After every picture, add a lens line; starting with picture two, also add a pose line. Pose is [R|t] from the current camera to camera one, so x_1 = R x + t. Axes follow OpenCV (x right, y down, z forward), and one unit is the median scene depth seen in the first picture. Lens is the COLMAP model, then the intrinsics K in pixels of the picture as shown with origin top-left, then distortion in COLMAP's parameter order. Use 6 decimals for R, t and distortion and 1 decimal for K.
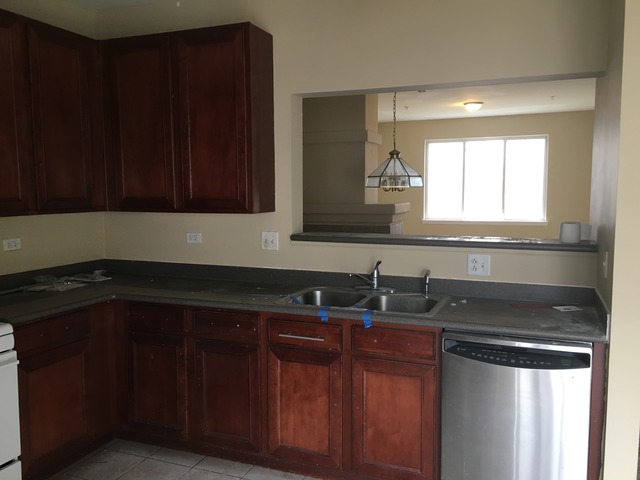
lens RADIAL K [[558.7, 0, 320.0], [0, 558.7, 240.0], [0, 0, 1]] dist [0.065063, -0.014235]
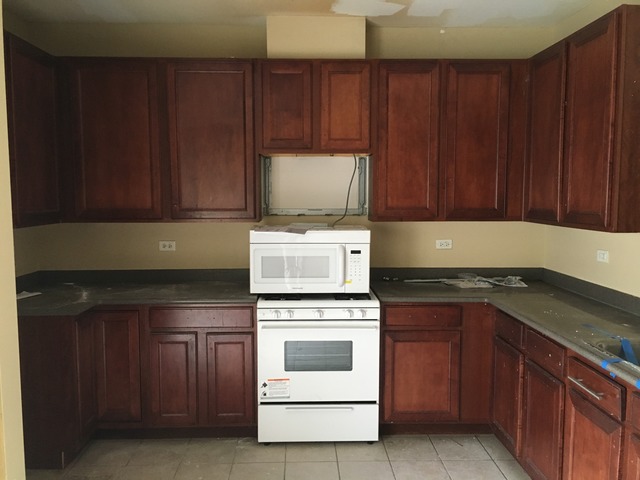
lens RADIAL K [[558.7, 0, 320.0], [0, 558.7, 240.0], [0, 0, 1]] dist [0.065063, -0.014235]
pose [[0.409642, 0.082151, -0.908540, 0.483413], [-0.090171, 0.994706, 0.049285, -0.039155], [0.907779, 0.061735, 0.414881, 0.263100]]
